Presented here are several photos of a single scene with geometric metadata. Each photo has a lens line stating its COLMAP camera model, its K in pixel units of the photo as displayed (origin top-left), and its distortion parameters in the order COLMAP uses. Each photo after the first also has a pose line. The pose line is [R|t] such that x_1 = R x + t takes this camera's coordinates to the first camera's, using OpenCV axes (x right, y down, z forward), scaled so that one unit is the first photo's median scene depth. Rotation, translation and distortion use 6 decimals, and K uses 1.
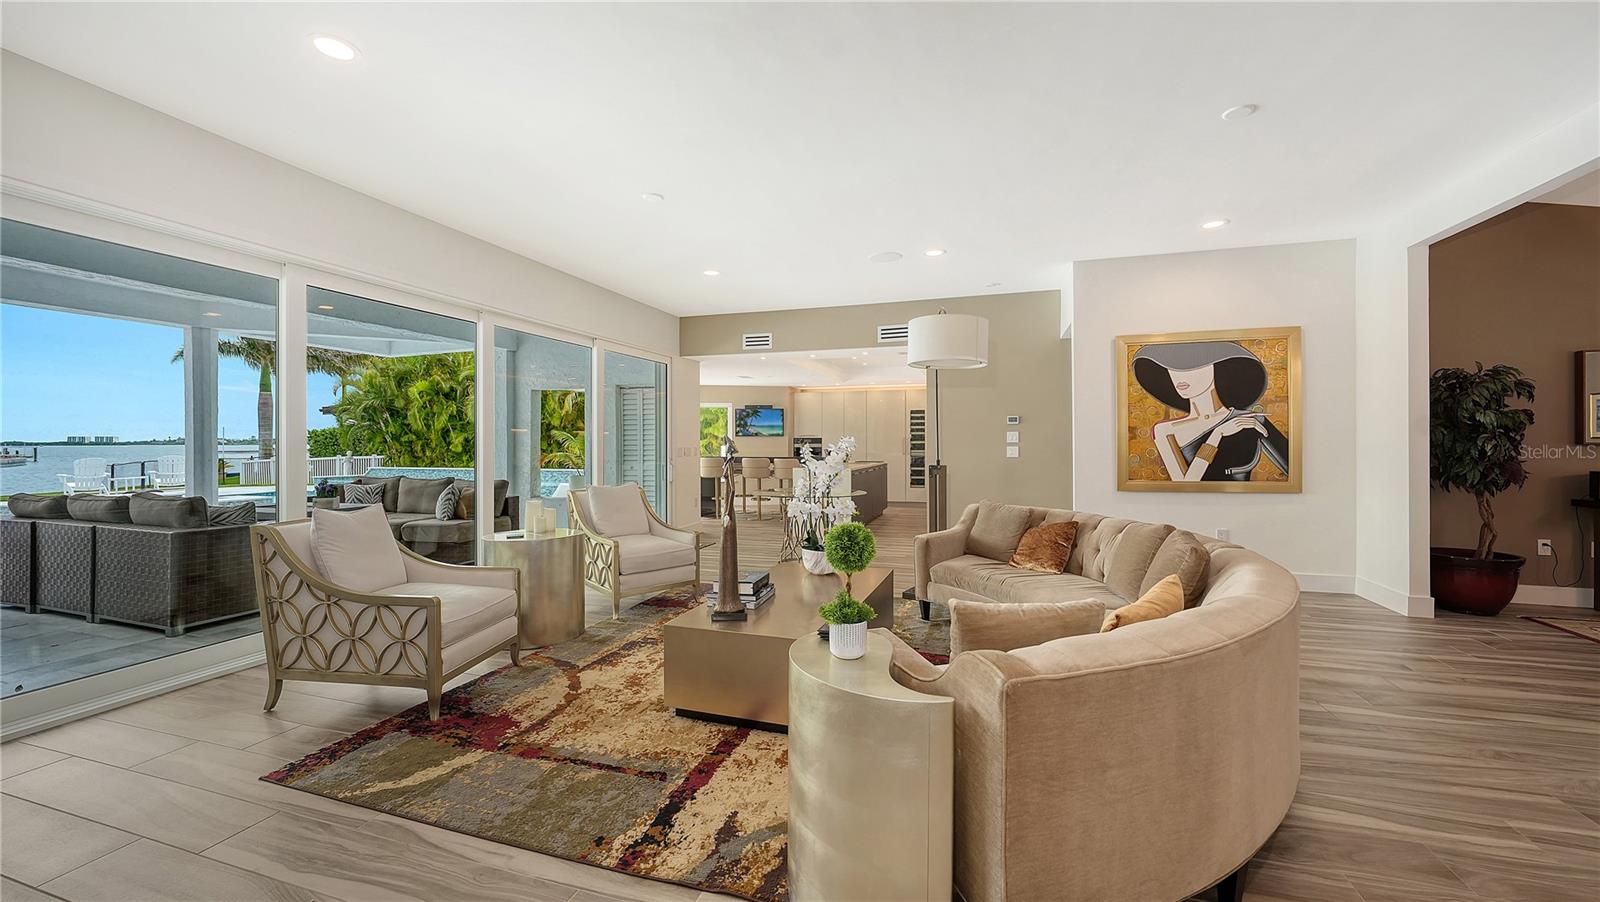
lens RADIAL K [[613.2, 0, 809.7], [0, 613.2, 449.4], [0, 0, 1]] dist [0.000573, -0.000311]
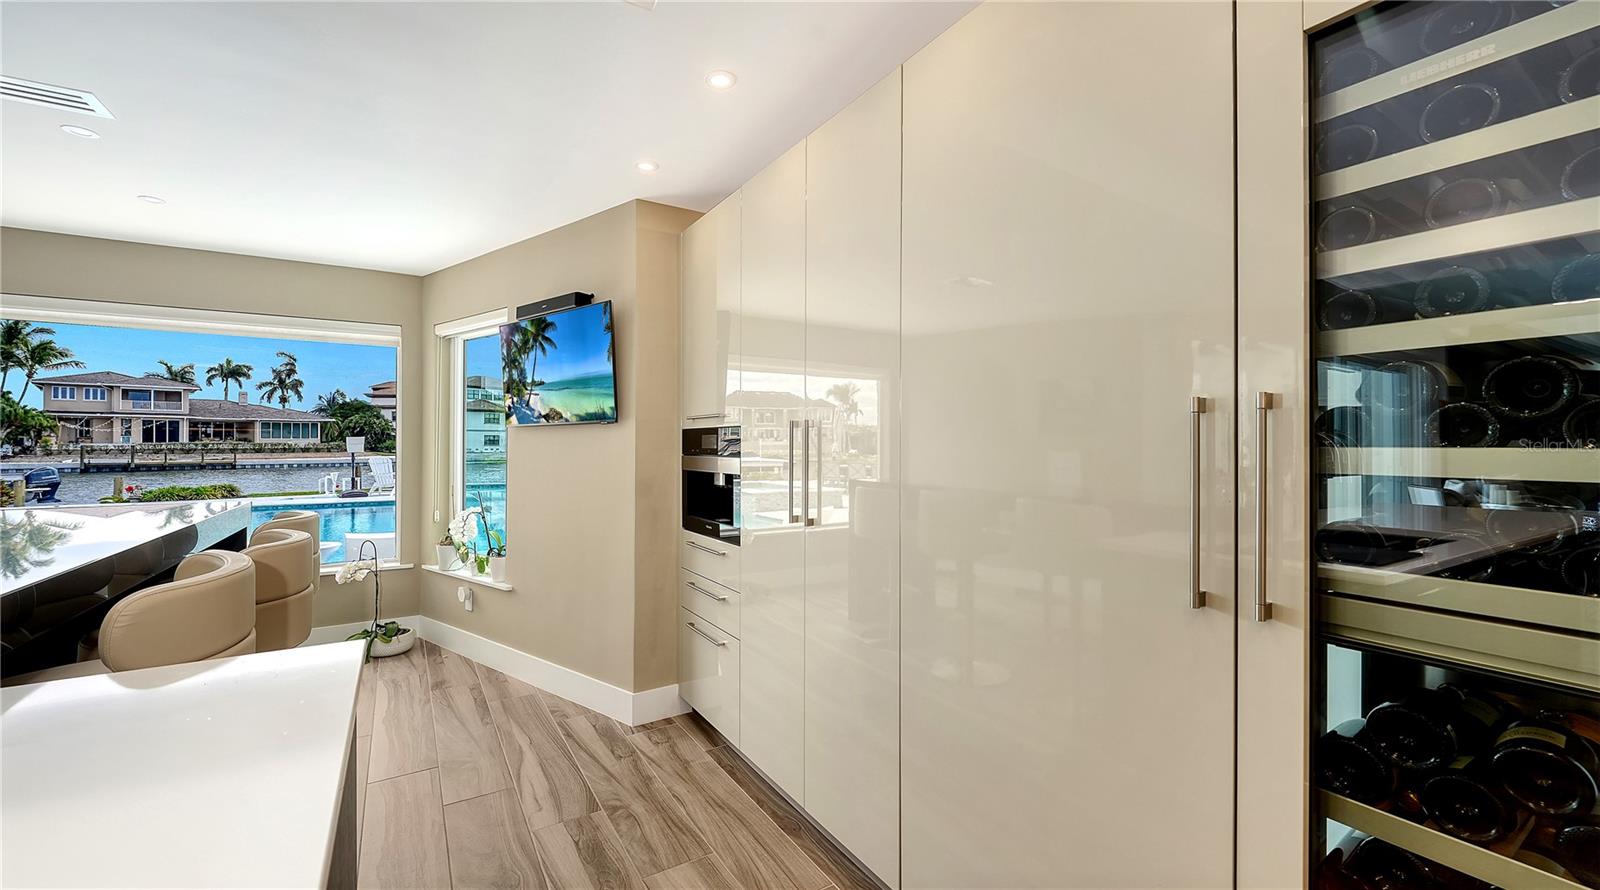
lens RADIAL K [[625.1, 0, 793.4], [0, 625.1, 436.4], [0, 0, 1]] dist [-0.010434, 0.000545]
pose [[0.760230, -0.005828, -0.649627, 0.377402], [-0.009641, 0.999748, -0.020251, -0.027970], [0.649582, 0.021658, 0.759983, 2.035948]]
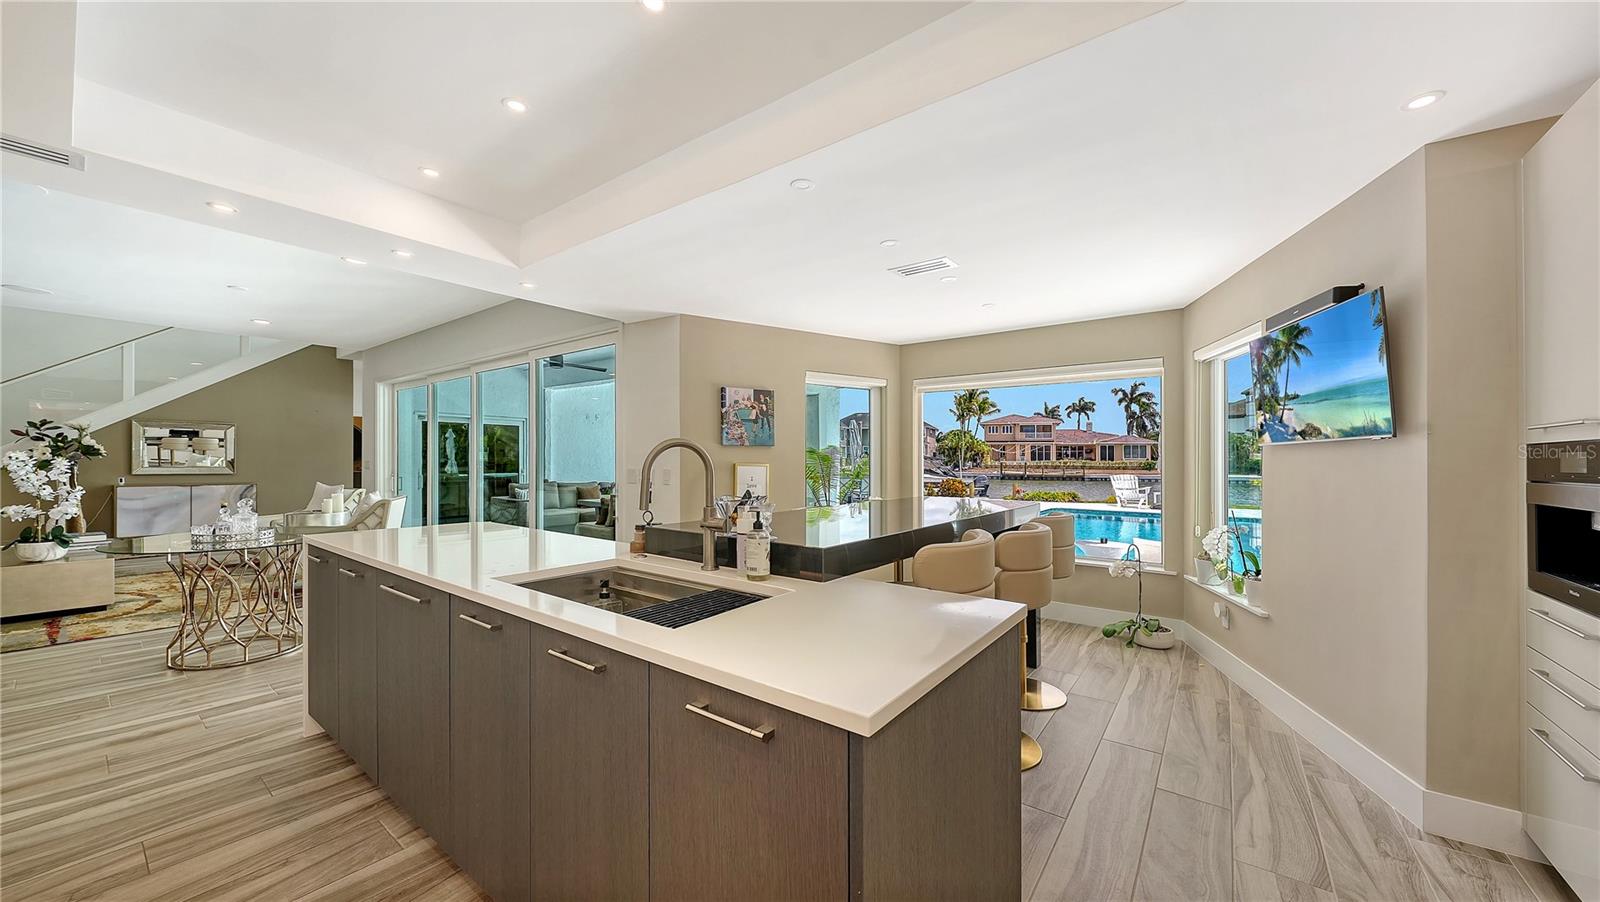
lens RADIAL K [[562.8, 0, 791.7], [0, 562.8, 455.4], [0, 0, 1]] dist [-0.008250, -0.000427]
pose [[-0.345194, -0.008076, -0.938496, 0.414853], [-0.018791, 0.999822, -0.001692, -0.028371], [0.938343, 0.017051, -0.345285, 2.091042]]
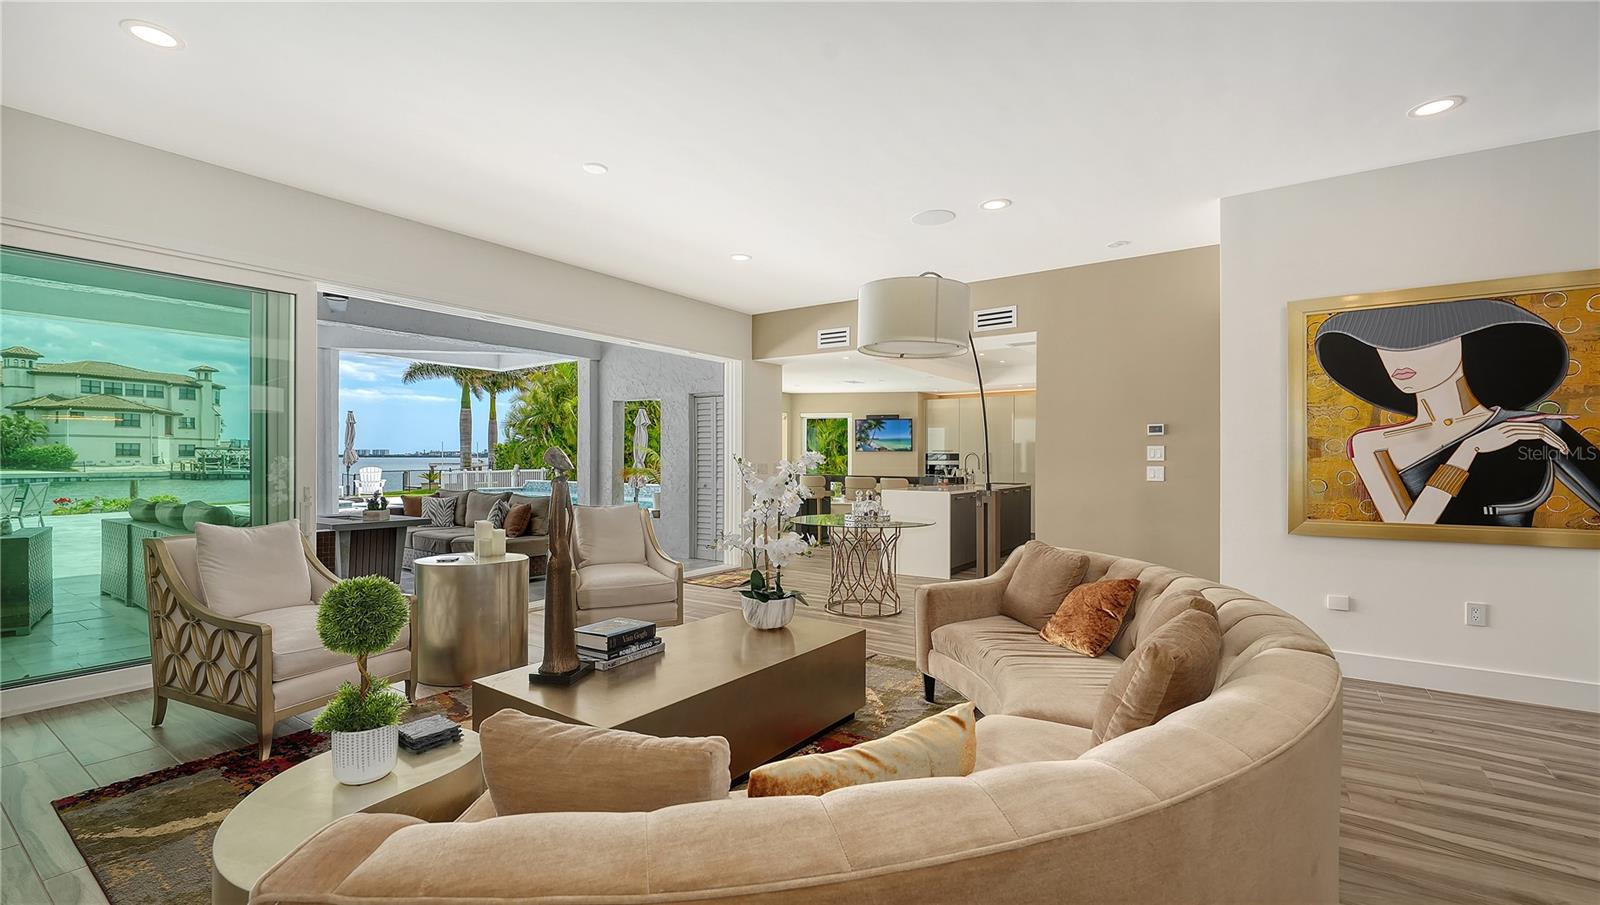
lens RADIAL K [[688.5, 0, 805.9], [0, 688.5, 466.4], [0, 0, 1]] dist [-0.000903, 0.001902]
pose [[0.954341, 0.009896, -0.298555, 0.236112], [-0.010034, 0.999949, 0.001071, -0.001975], [0.298550, 0.001974, 0.954392, 0.135243]]
